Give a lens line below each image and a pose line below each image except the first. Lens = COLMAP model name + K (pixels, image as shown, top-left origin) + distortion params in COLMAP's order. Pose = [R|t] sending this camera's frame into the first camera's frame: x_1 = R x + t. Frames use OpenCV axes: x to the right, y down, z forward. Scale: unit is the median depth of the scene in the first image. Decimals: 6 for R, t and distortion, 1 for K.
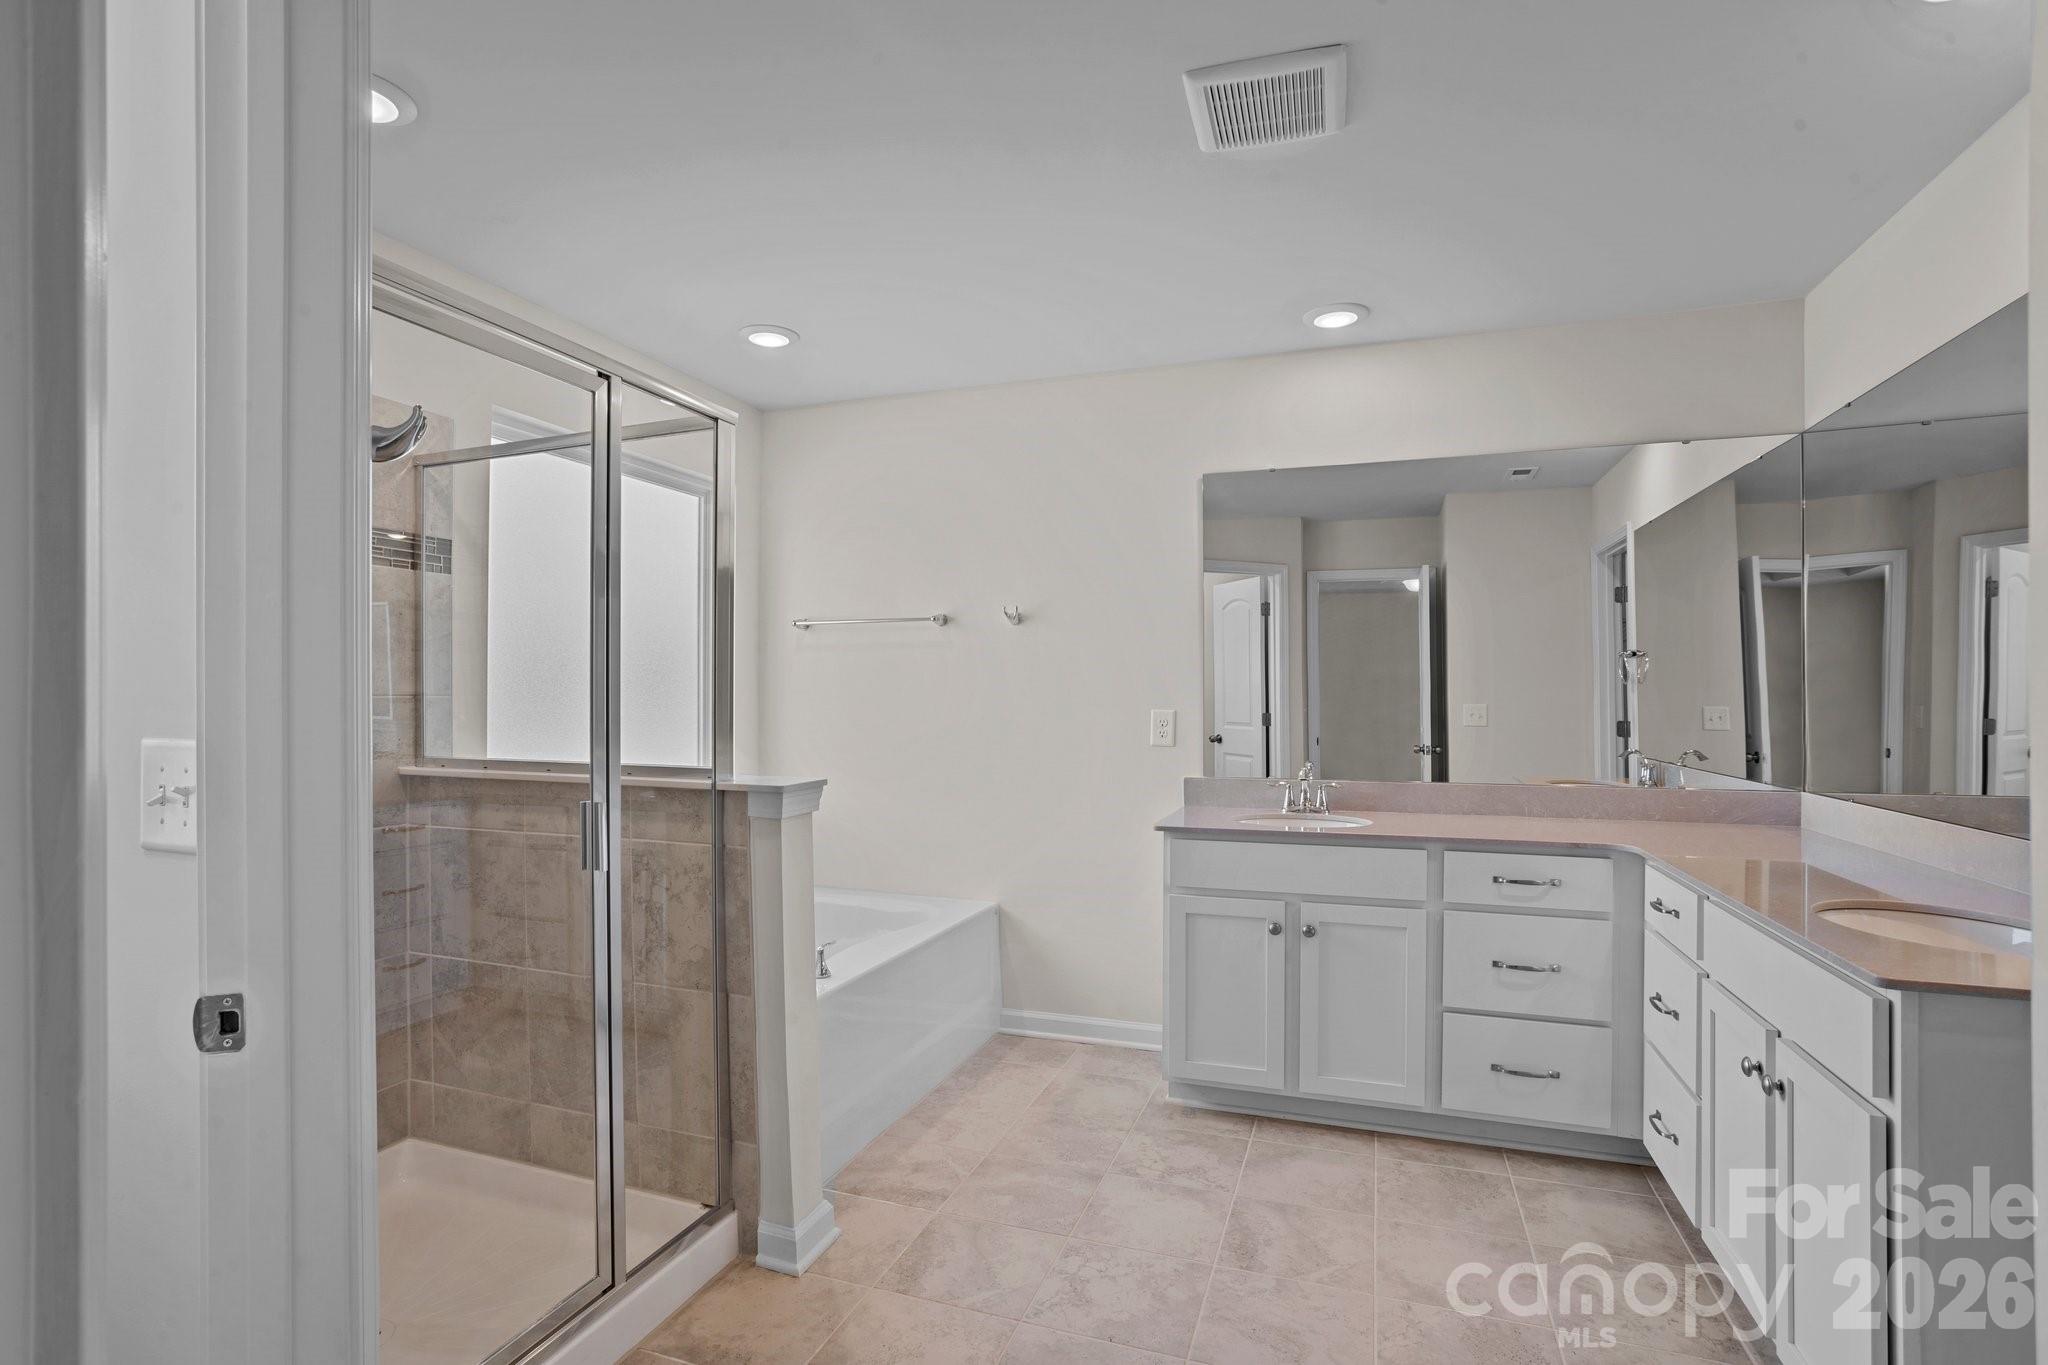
lens RADIAL K [[1001.0, 0, 1013.2], [0, 1001.0, 689.0], [0, 0, 1]] dist [-0.039132, 0.000956]
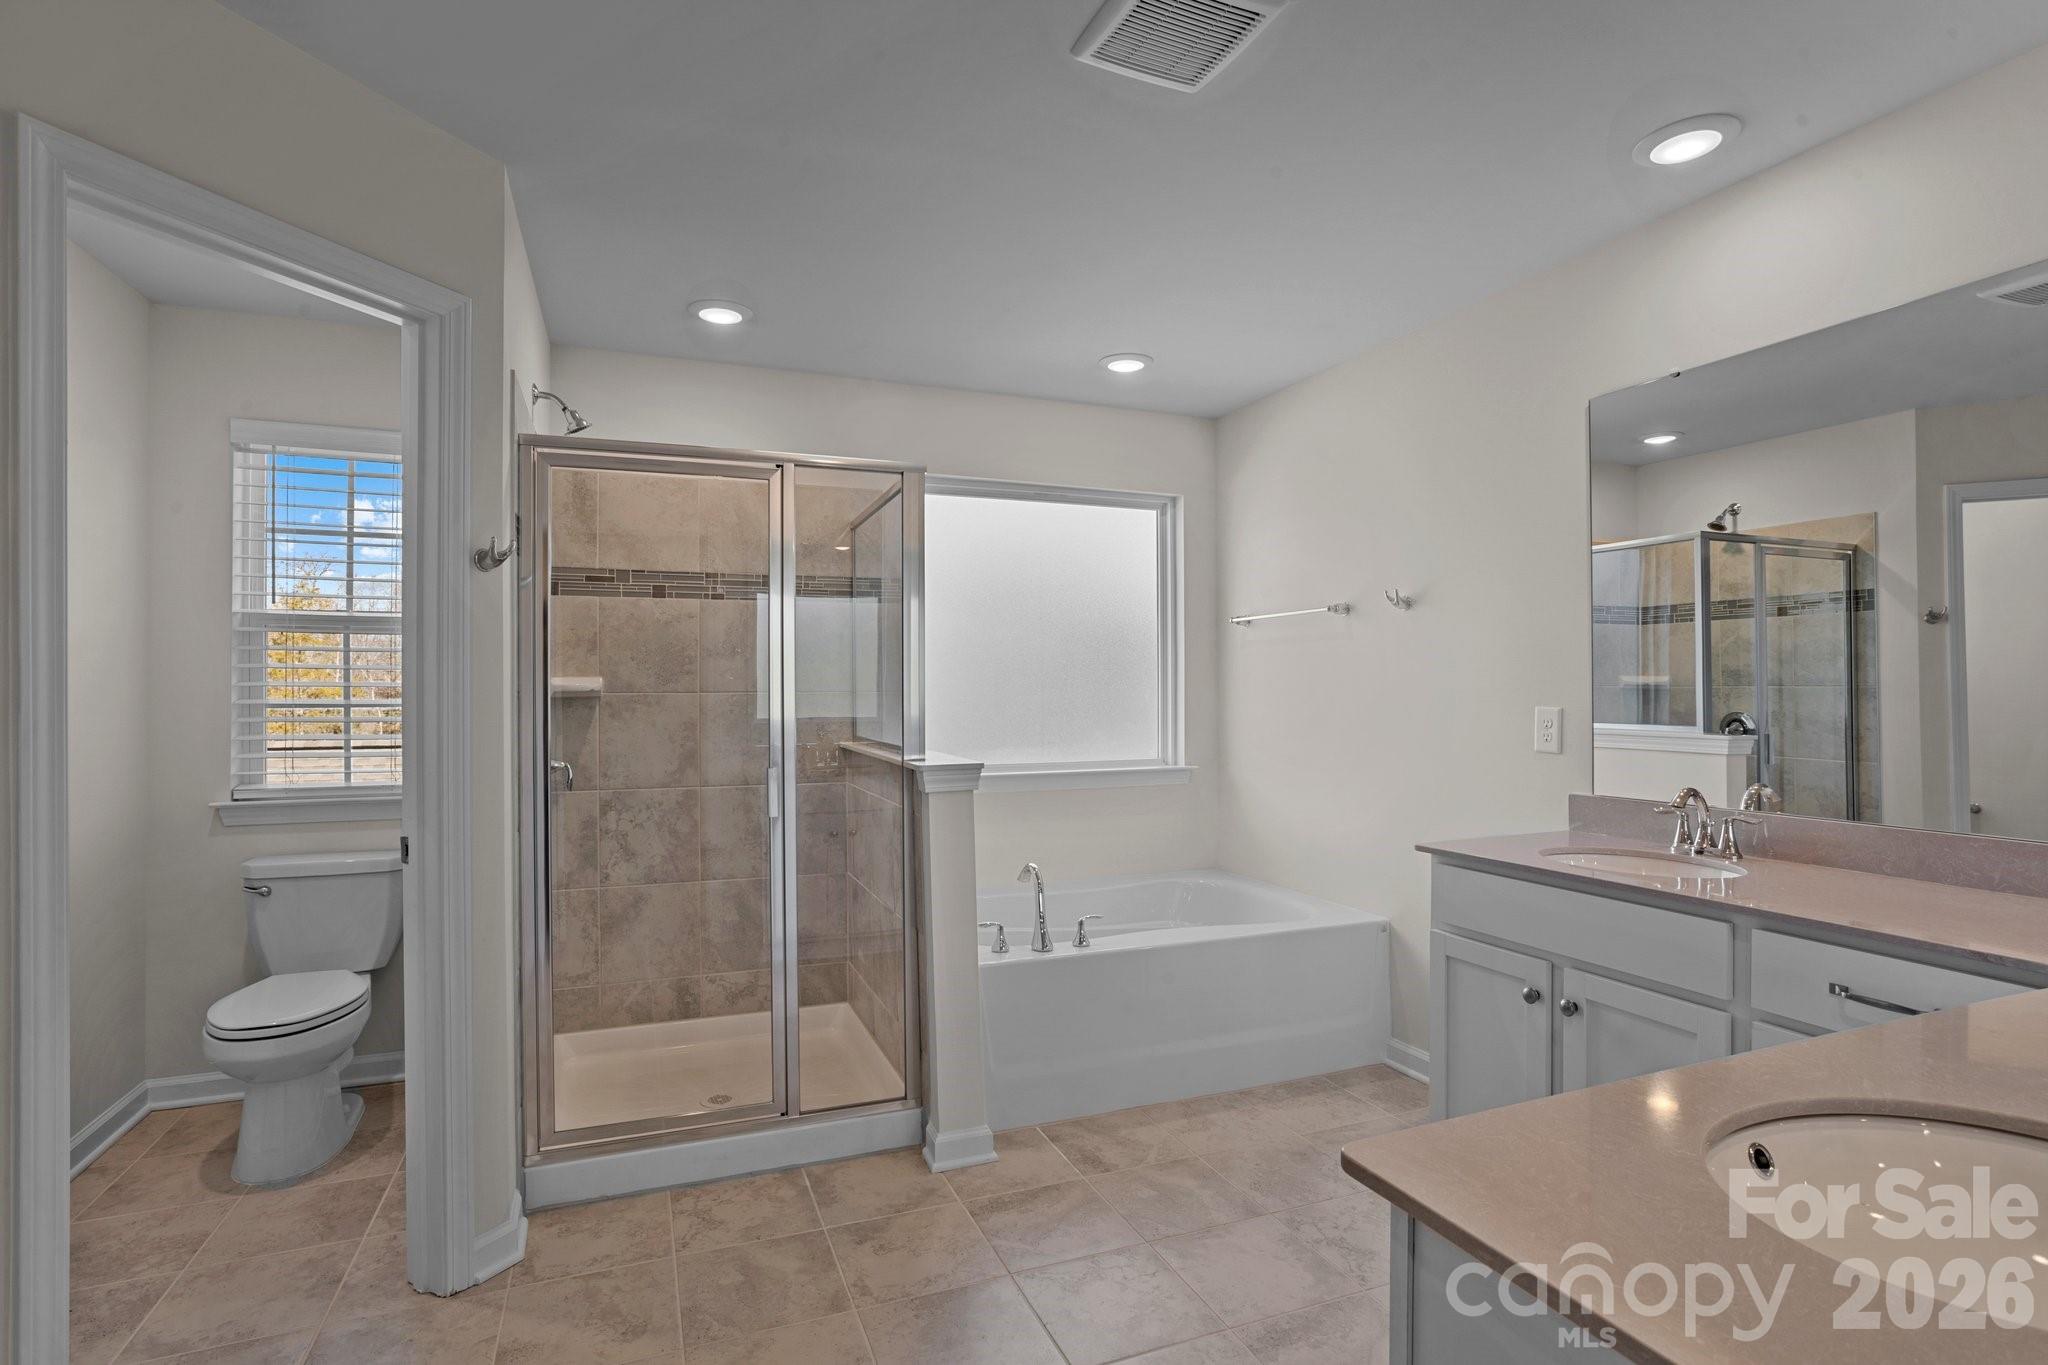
lens RADIAL K [[1001.0, 0, 1016.8], [0, 1001.0, 686.8], [0, 0, 1]] dist [-0.039132, 0.000956]
pose [[0.657759, -0.006015, -0.753204, 0.576438], [0.008500, 0.999964, -0.000564, 0.002289], [0.753181, -0.006031, 0.657786, 0.212683]]
